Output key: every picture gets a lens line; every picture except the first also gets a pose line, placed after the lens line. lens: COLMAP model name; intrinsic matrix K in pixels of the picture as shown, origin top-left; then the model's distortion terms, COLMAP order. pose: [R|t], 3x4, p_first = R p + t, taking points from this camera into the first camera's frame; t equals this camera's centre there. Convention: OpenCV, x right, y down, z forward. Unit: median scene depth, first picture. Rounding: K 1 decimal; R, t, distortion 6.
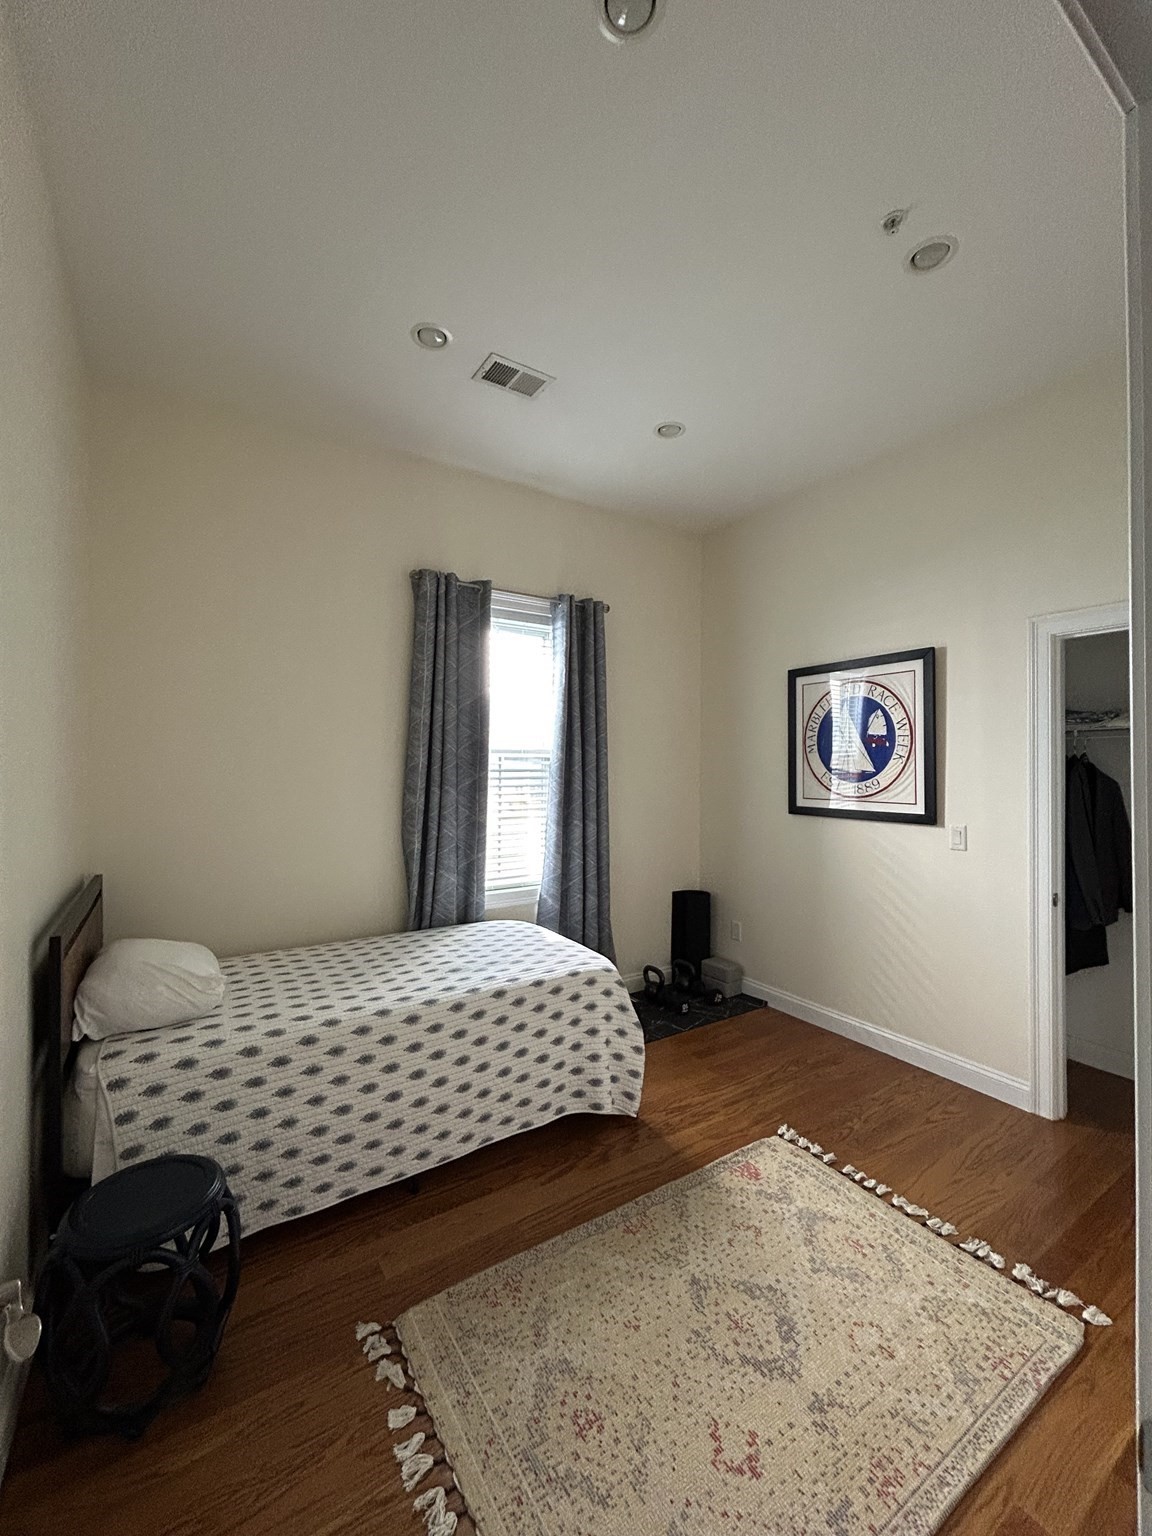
lens RADIAL K [[626.7, 0, 577.1], [0, 626.7, 761.7], [0, 0, 1]] dist [0.004720, -0.000201]
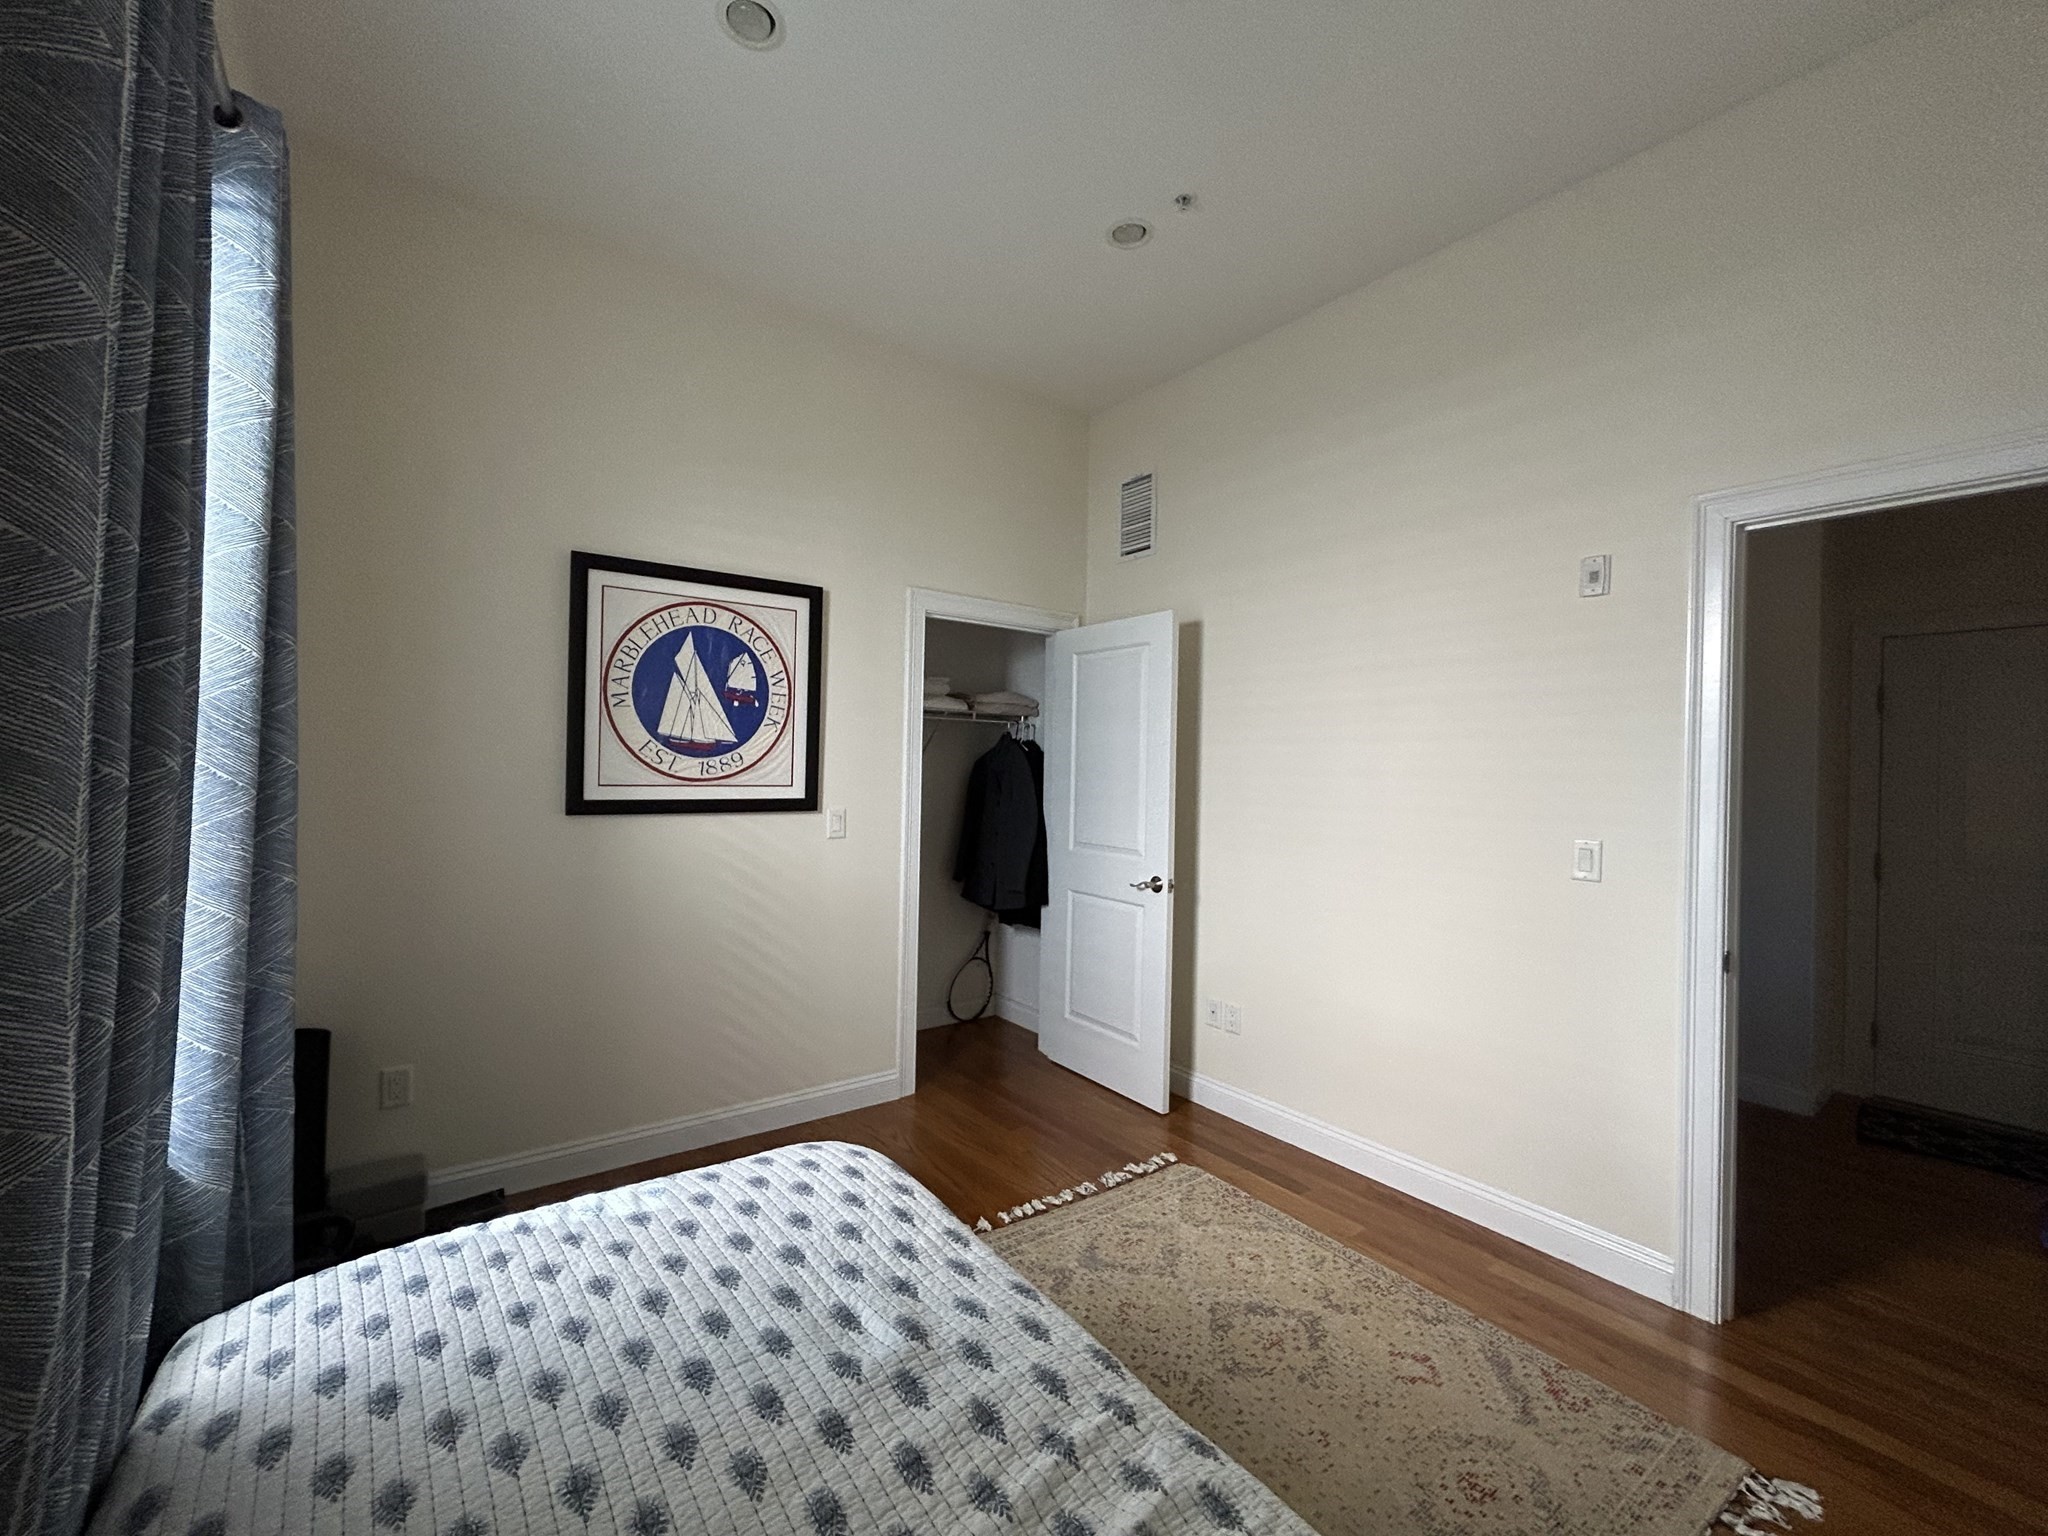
lens RADIAL K [[835.6, 0, 1021.7], [0, 835.6, 774.2], [0, 0, 1]] dist [0.004720, -0.000201]
pose [[-0.055105, -0.001790, 0.998479, -0.474112], [-0.019660, 0.999806, 0.000707, 0.045566], [-0.998287, -0.019591, -0.055130, 0.745066]]
